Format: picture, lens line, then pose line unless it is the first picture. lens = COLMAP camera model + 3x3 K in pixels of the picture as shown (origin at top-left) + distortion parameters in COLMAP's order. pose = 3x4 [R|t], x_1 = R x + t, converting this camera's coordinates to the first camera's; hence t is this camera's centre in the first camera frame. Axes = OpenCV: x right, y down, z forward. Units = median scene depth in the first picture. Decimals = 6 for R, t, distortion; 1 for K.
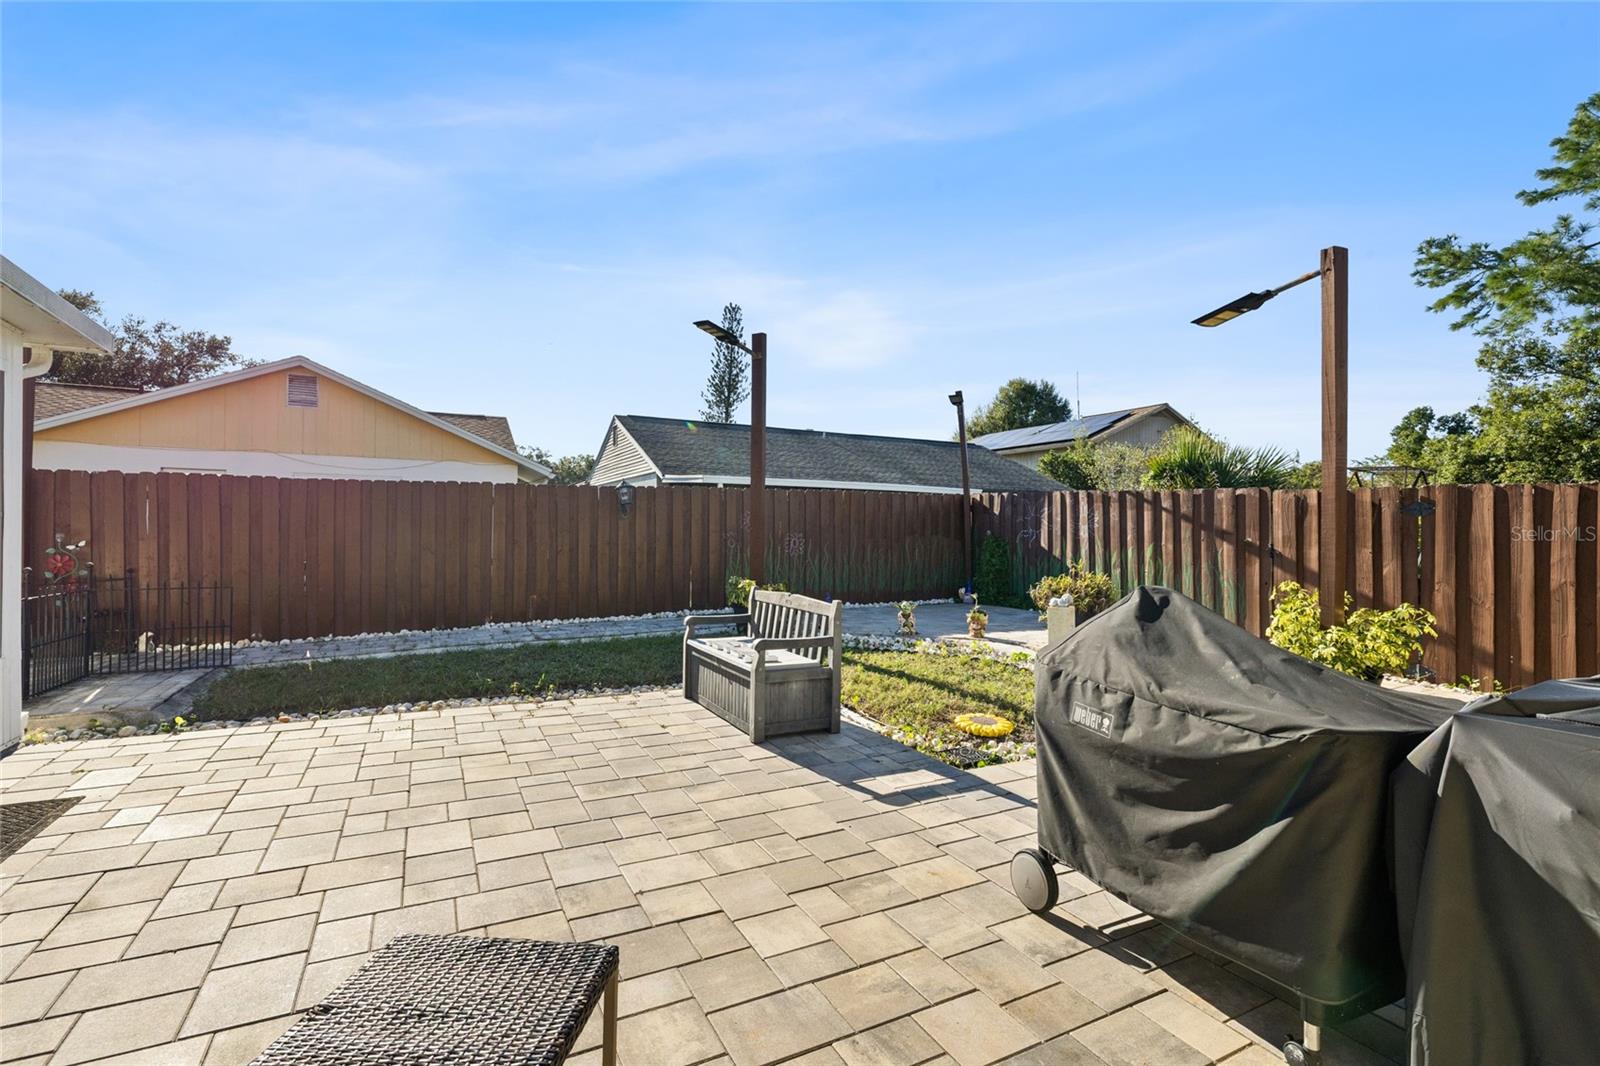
lens RADIAL K [[716.7, 0, 799.0], [0, 716.7, 524.8], [0, 0, 1]] dist [-0.010684, 0.001642]
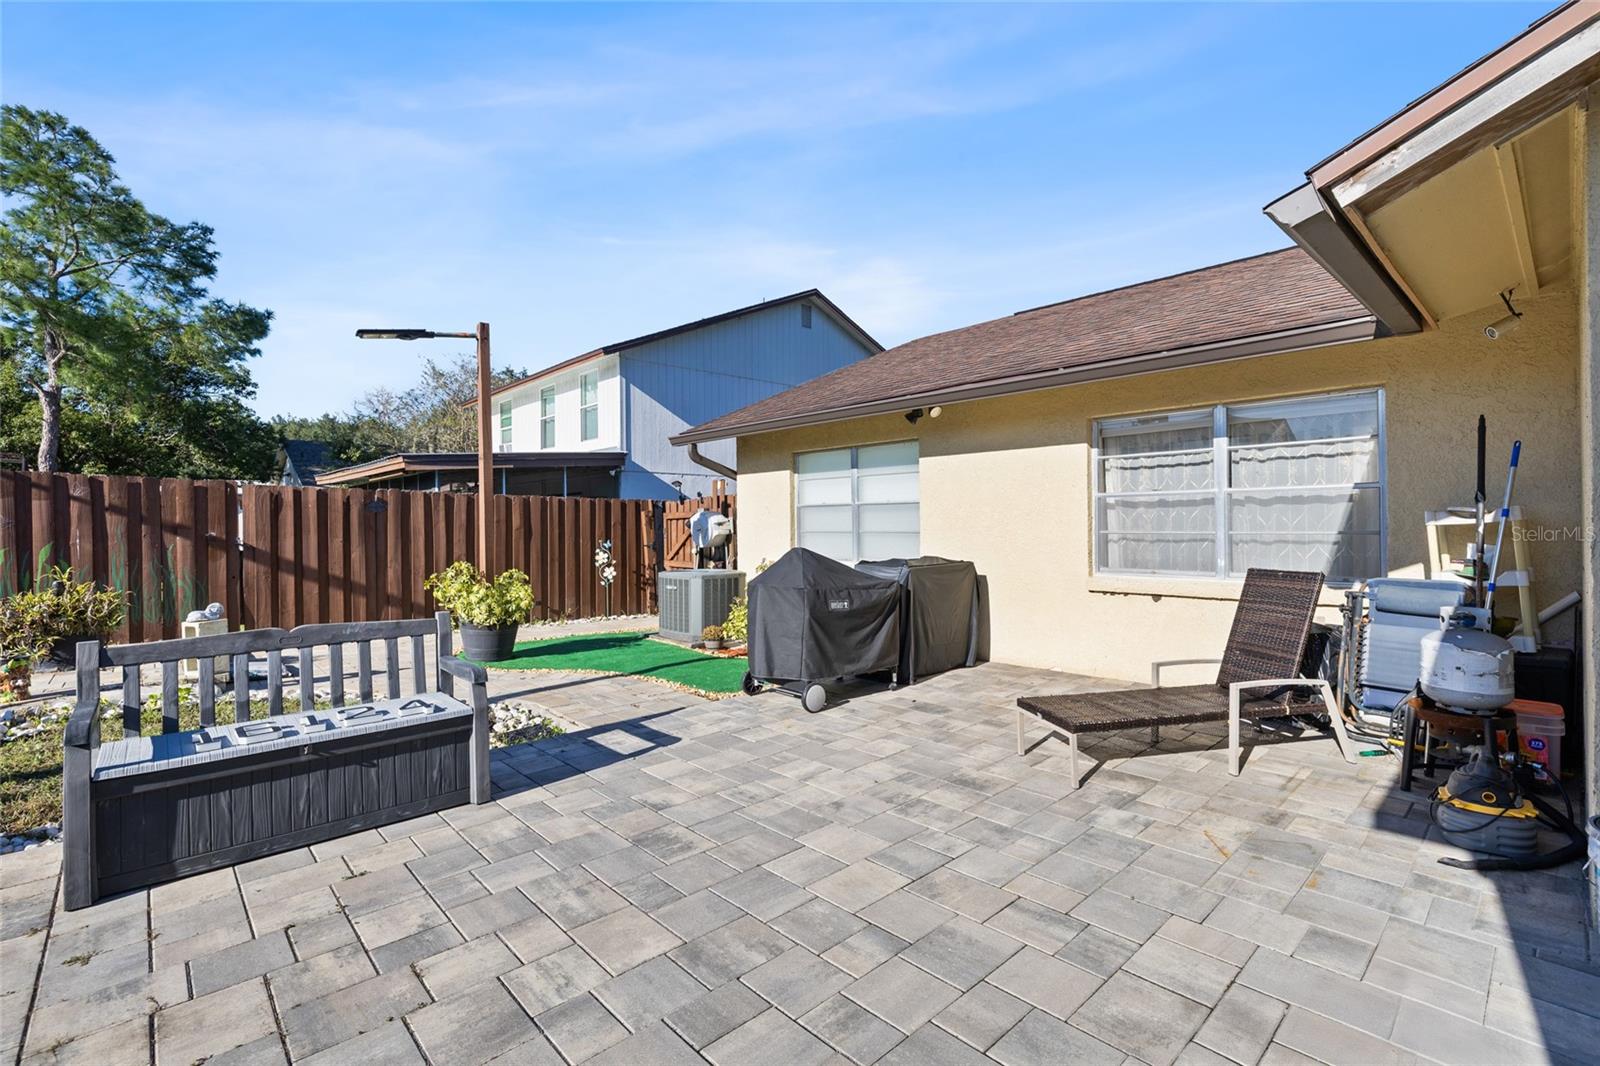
lens RADIAL K [[716.7, 0, 800.5], [0, 716.7, 532.4], [0, 0, 1]] dist [-0.010684, 0.001642]
pose [[-0.266873, -0.020300, 0.963518, -0.531089], [-0.003287, 0.999791, 0.020154, -0.003249], [-0.963726, 0.002212, -0.266885, 0.521470]]
